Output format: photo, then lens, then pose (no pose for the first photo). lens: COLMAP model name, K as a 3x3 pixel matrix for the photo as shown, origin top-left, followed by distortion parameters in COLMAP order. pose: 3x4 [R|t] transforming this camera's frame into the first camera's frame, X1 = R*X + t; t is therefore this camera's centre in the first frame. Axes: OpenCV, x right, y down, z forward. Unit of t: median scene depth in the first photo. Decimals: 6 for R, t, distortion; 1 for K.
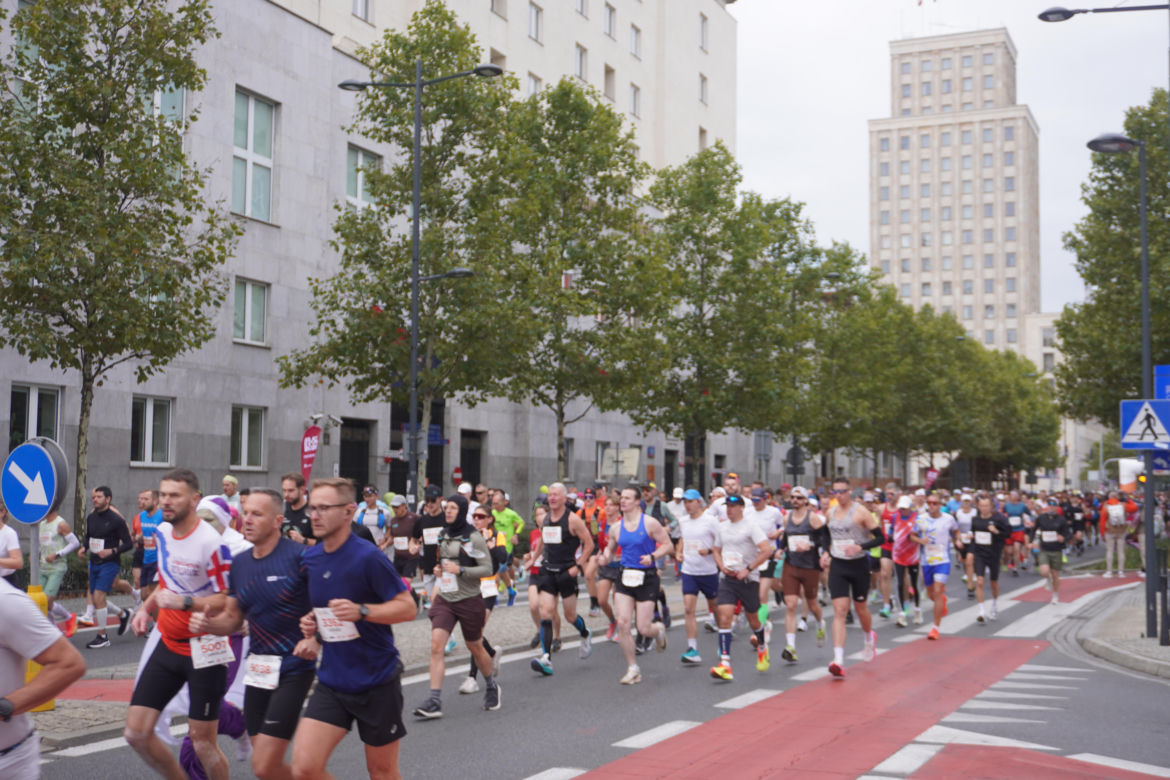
lens RADIAL K [[1520.6, 0, 606.0], [0, 1520.6, 148.3], [0, 0, 1]] dist [0.025593, 0.000000]
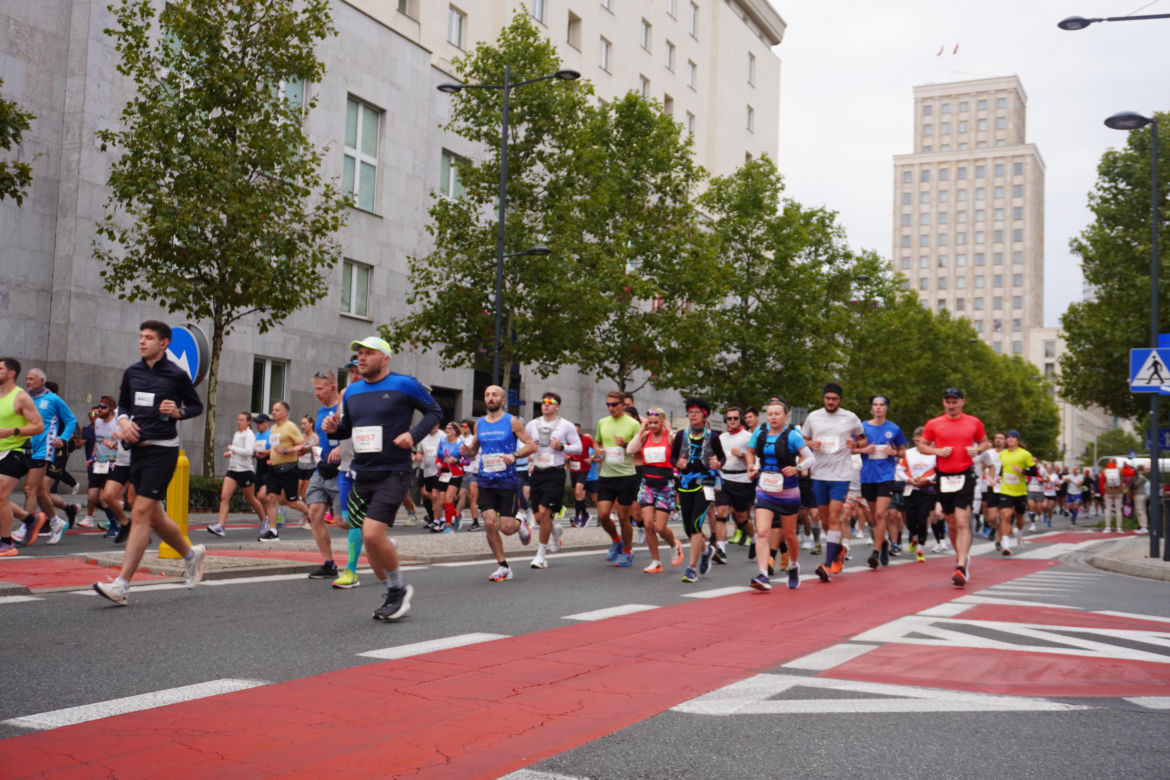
lens RADIAL K [[1285.3, 0, 565.7], [0, 1285.3, 371.6], [0, 0, 1]] dist [0.018420, 0.000000]
pose [[0.998989, 0.021768, -0.039322, -0.034575], [-0.022151, 0.999711, -0.009329, 0.175196], [0.039107, 0.010191, 0.999183, 0.032701]]
